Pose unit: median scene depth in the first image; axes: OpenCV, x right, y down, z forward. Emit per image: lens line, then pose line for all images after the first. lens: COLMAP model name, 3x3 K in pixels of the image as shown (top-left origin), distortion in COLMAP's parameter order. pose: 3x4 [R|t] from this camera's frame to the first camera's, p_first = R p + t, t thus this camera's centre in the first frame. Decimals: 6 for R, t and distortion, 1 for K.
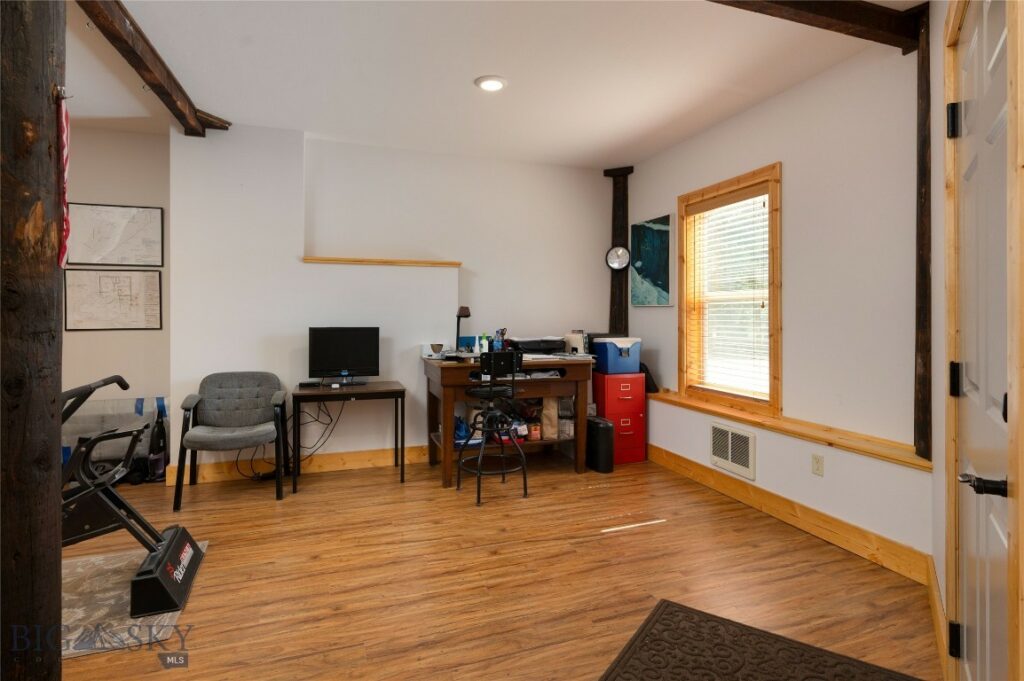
lens RADIAL K [[511.7, 0, 527.3], [0, 511.7, 323.8], [0, 0, 1]] dist [0.000177, 0.000421]
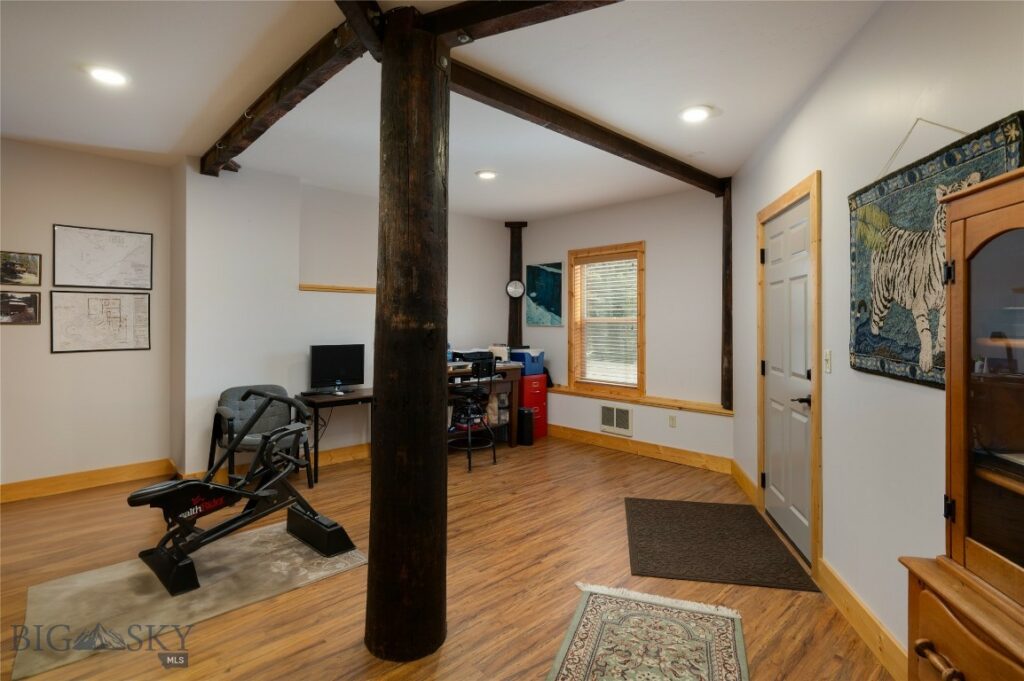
lens RADIAL K [[511.7, 0, 509.3], [0, 511.7, 331.0], [0, 0, 1]] dist [0.000177, 0.000421]
pose [[0.910696, -0.004186, 0.413057, -0.478956], [0.003840, 0.999991, 0.001668, -0.025971], [-0.413060, 0.000067, 0.910704, -0.259455]]
